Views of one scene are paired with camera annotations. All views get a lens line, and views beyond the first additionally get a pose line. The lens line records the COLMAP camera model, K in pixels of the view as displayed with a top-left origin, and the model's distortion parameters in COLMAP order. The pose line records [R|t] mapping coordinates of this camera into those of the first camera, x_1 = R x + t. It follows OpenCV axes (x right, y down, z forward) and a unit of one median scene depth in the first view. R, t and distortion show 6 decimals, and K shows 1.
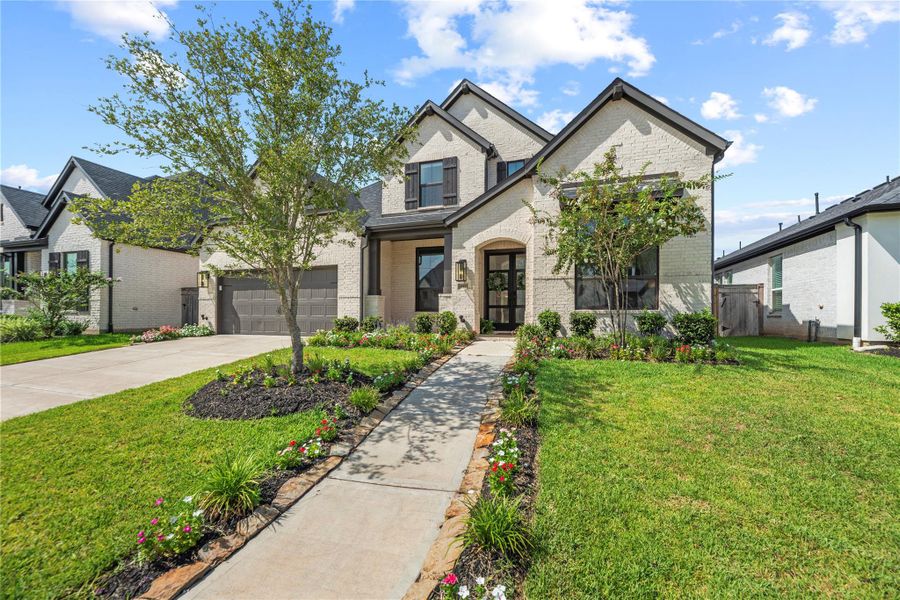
lens RADIAL K [[365.6, 0, 458.2], [0, 365.6, 309.5], [0, 0, 1]] dist [-0.000811, 0.000492]
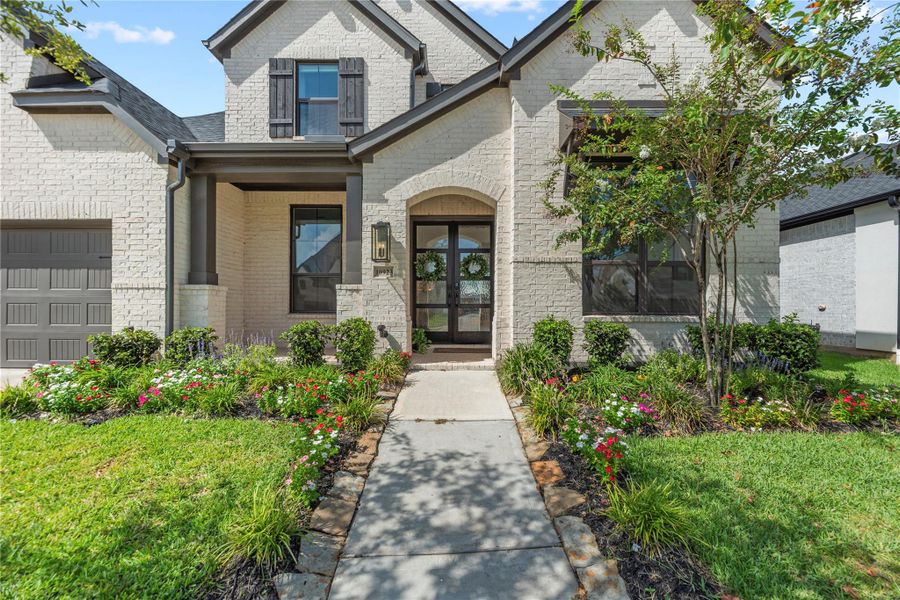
lens RADIAL K [[365.6, 0, 457.5], [0, 365.6, 308.5], [0, 0, 1]] dist [-0.000811, 0.000492]
pose [[0.952124, -0.001834, 0.305706, -0.046300], [-0.003830, 0.999832, 0.017927, -0.016641], [-0.305687, -0.018239, 0.951957, 0.415921]]
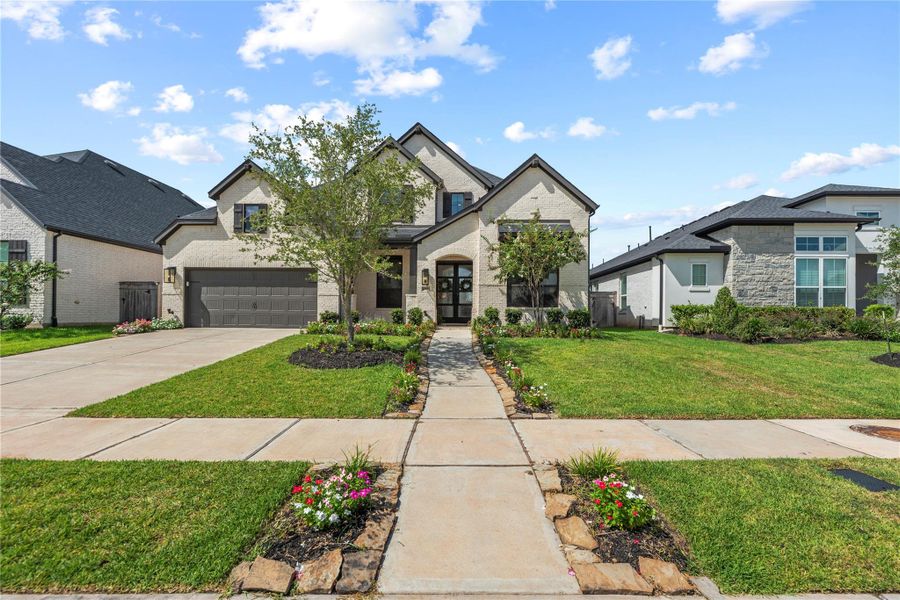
lens RADIAL K [[365.6, 0, 464.9], [0, 365.6, 307.4], [0, 0, 1]] dist [-0.000811, 0.000492]
pose [[0.956454, 0.010309, 0.291703, -0.222667], [-0.008846, 0.999941, -0.006332, 0.010542], [-0.291751, 0.003476, 0.956488, -0.288796]]
